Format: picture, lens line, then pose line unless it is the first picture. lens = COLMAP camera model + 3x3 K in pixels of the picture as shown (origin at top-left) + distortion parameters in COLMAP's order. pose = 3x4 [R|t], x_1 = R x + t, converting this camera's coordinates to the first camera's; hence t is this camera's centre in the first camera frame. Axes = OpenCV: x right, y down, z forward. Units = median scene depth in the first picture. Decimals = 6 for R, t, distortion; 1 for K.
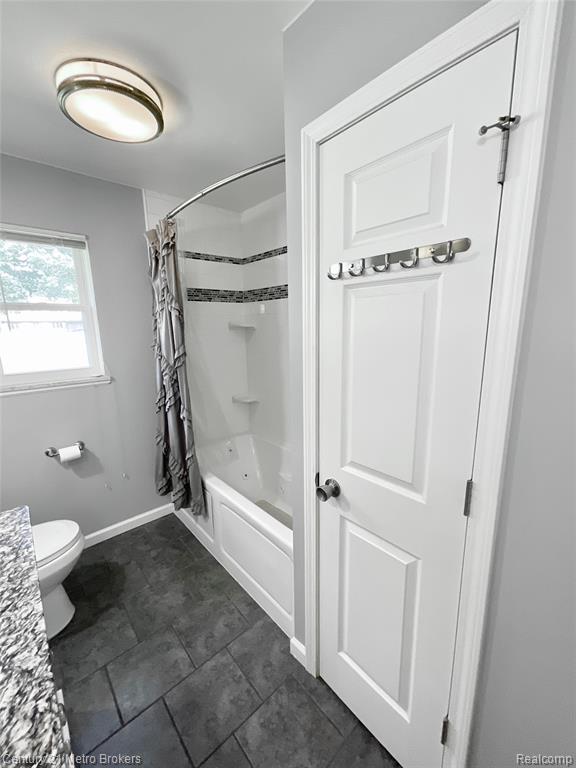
lens RADIAL K [[310.6, 0, 288.5], [0, 310.6, 385.7], [0, 0, 1]] dist [0.001319, -0.000288]
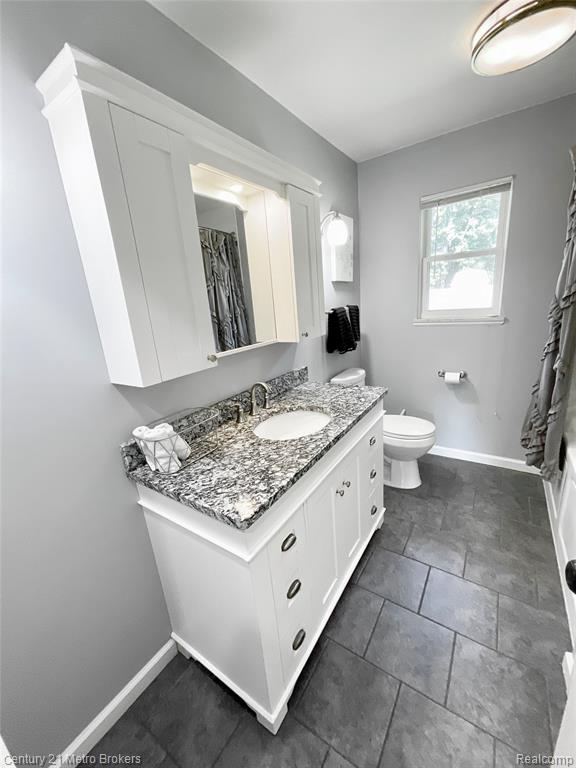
lens RADIAL K [[310.6, 0, 288.5], [0, 310.6, 385.7], [0, 0, 1]] dist [0.001319, -0.000288]
pose [[0.251723, 0.264323, -0.931004, 0.303404], [-0.114009, 0.963381, 0.242690, 0.022839], [0.961060, 0.045052, 0.272641, 0.034800]]
